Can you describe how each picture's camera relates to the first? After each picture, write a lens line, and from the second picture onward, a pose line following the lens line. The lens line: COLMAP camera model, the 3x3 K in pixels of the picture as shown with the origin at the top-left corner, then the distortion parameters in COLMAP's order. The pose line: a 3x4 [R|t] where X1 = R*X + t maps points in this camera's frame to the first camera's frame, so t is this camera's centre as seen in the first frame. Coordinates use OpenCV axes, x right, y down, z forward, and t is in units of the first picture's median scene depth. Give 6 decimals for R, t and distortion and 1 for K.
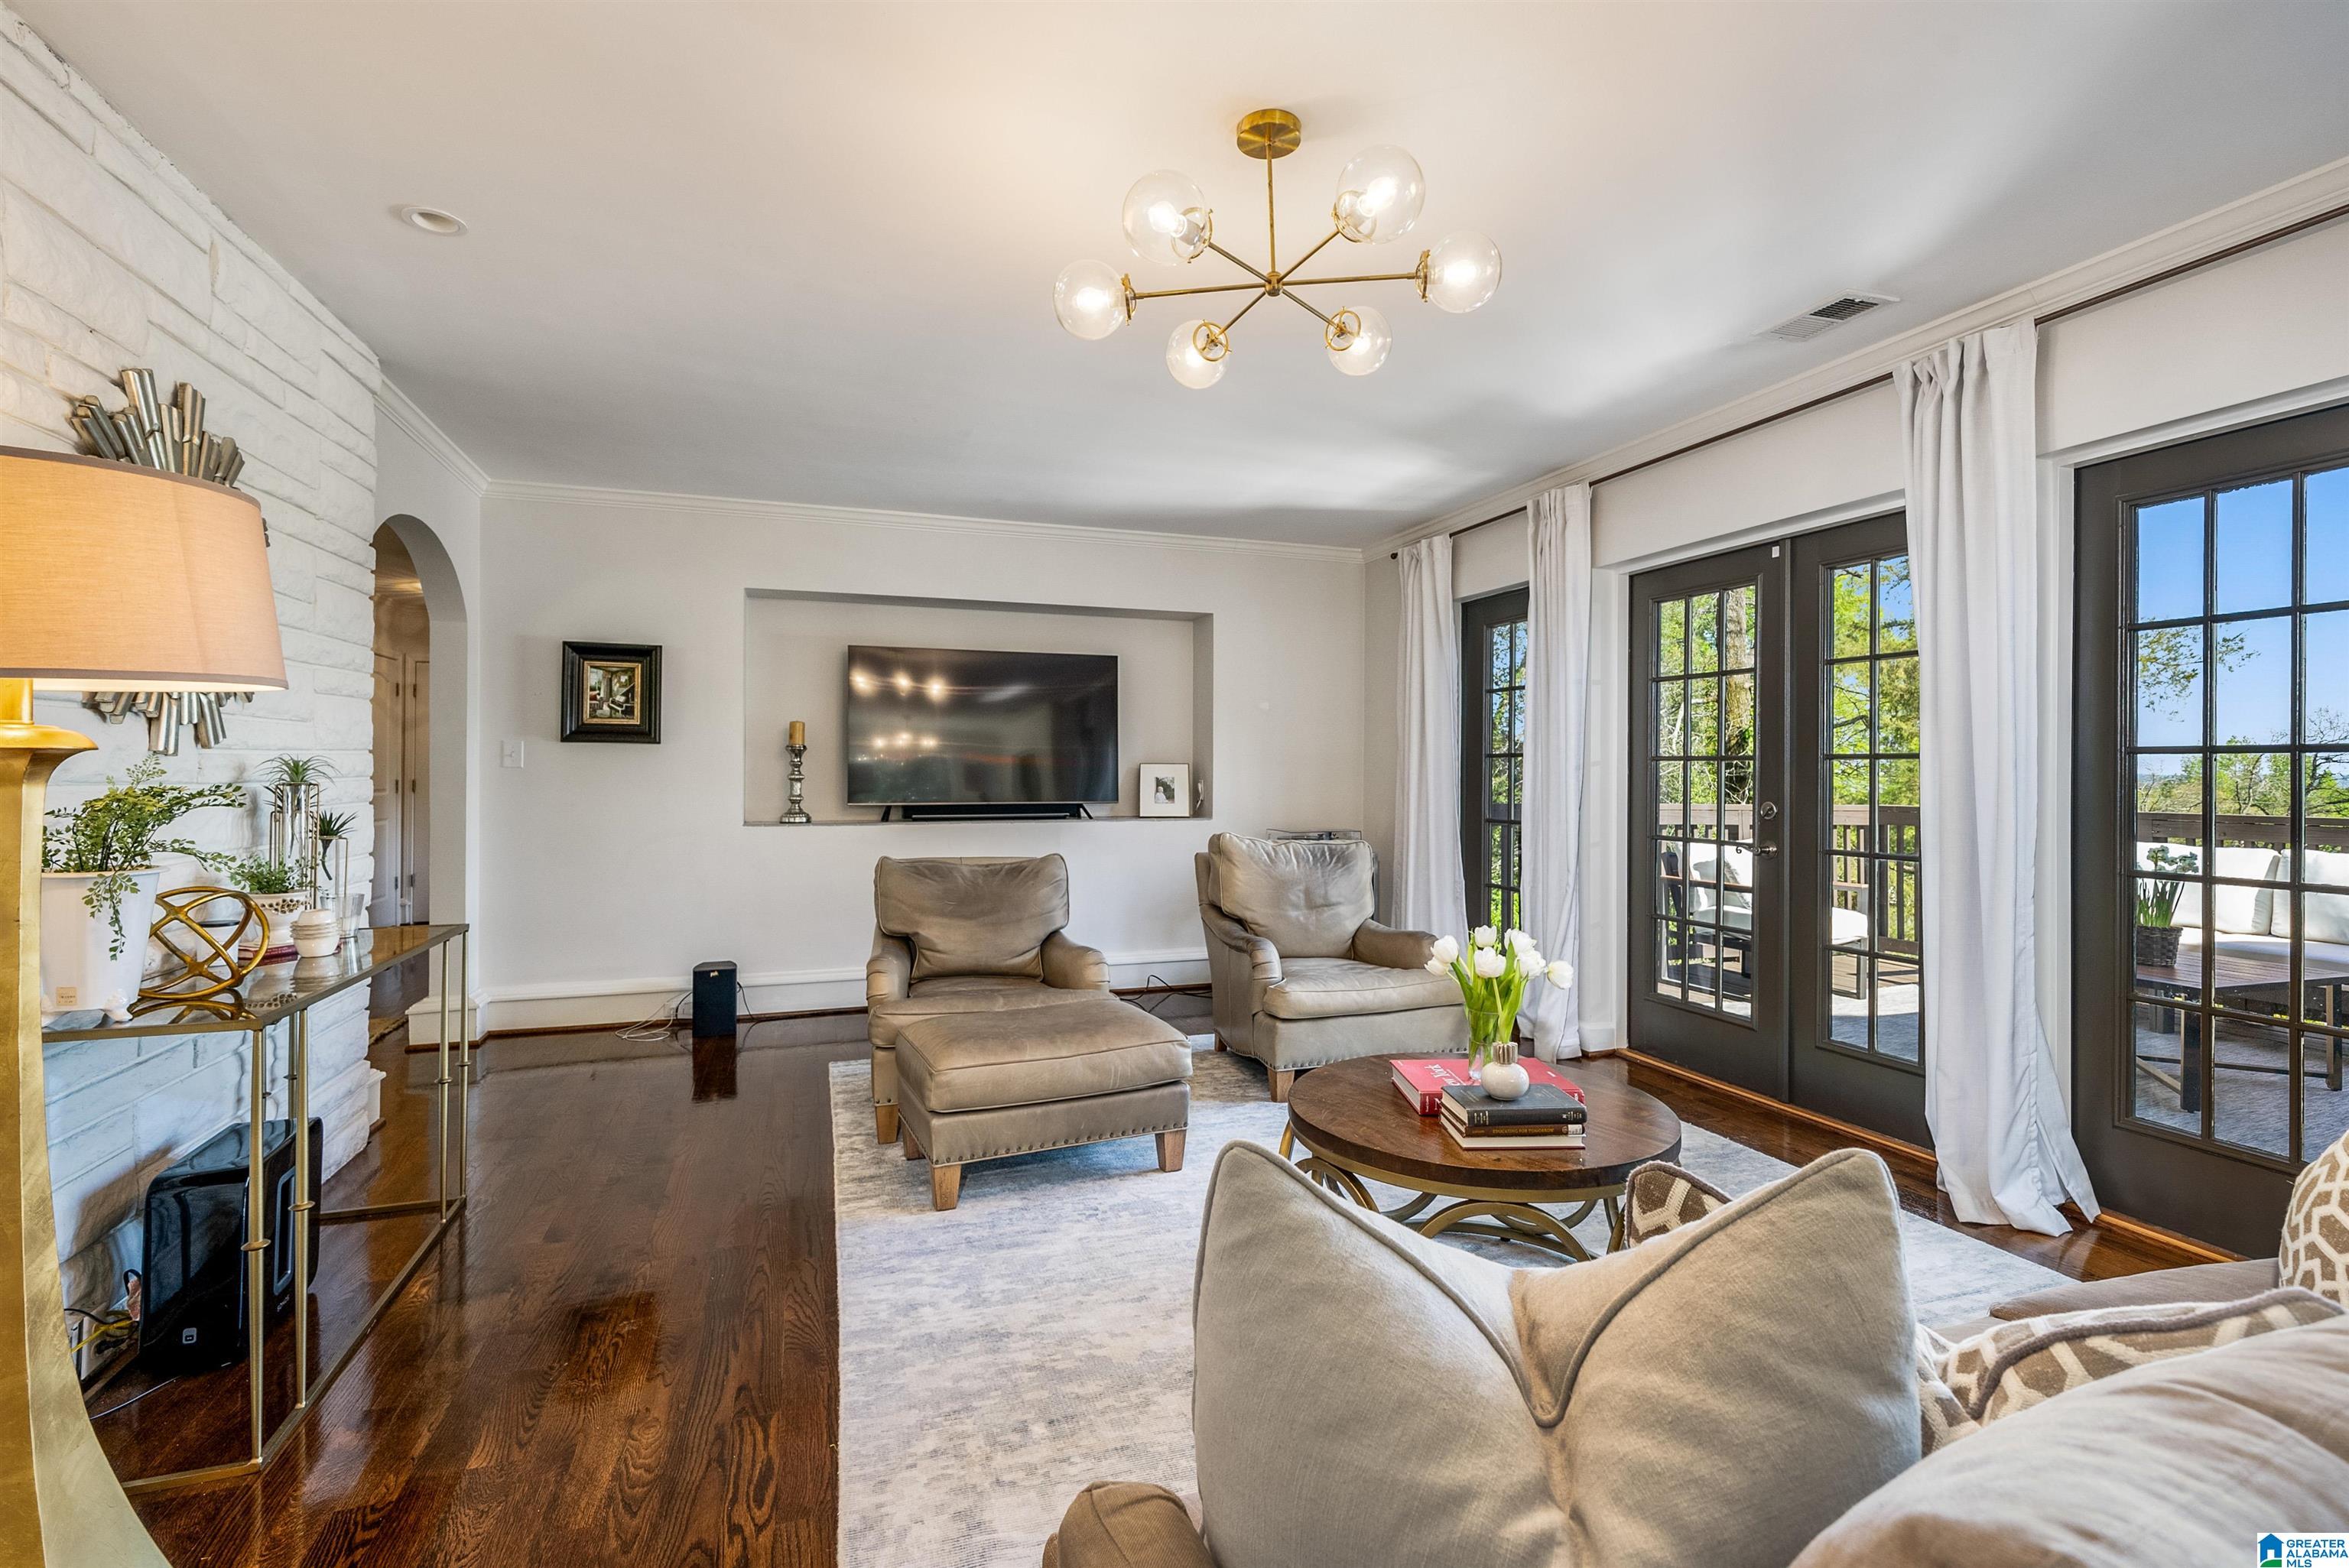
lens RADIAL K [[1050.8, 0, 1174.5], [0, 1050.8, 784.0], [0, 0, 1]] dist [-0.000025, 0.000324]
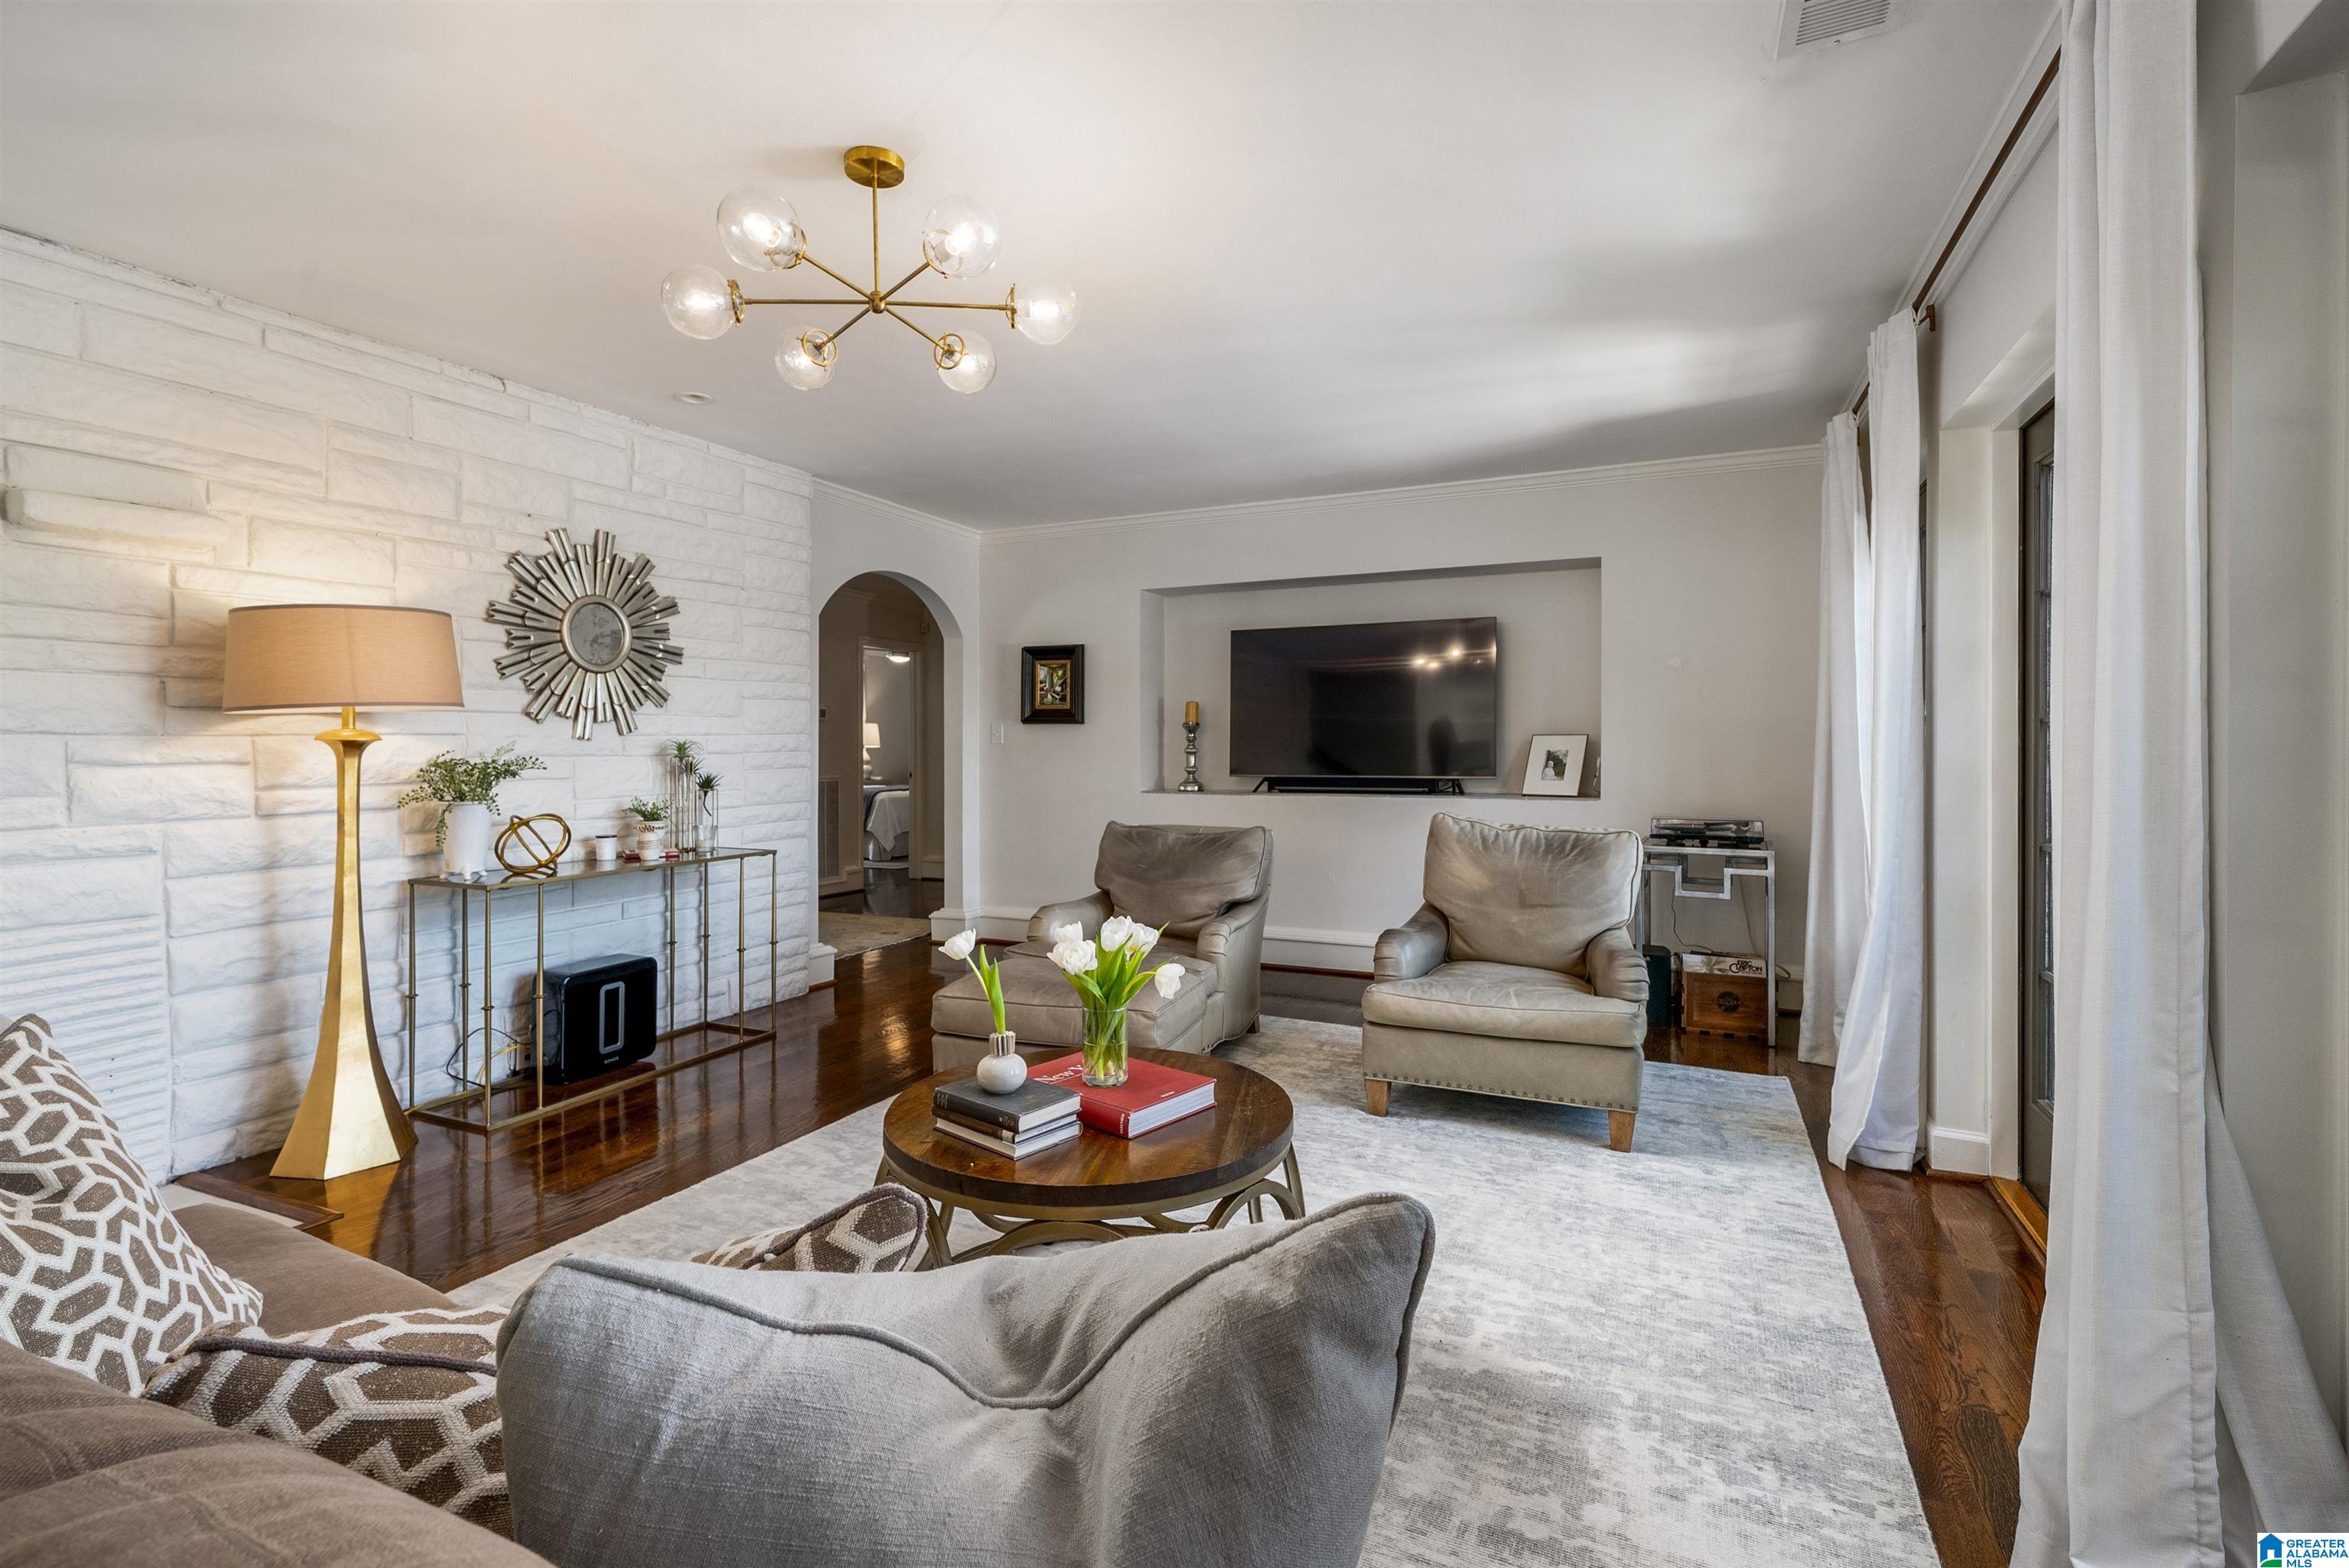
lens RADIAL K [[1059.0, 0, 1175.7], [0, 1059.0, 748.7], [0, 0, 1]] dist [0.000523, 0.000137]
pose [[0.722939, -0.002928, -0.690905, 0.457581], [-0.002661, 0.999972, -0.007023, -0.000763], [0.690906, 0.006916, 0.722911, 0.176993]]
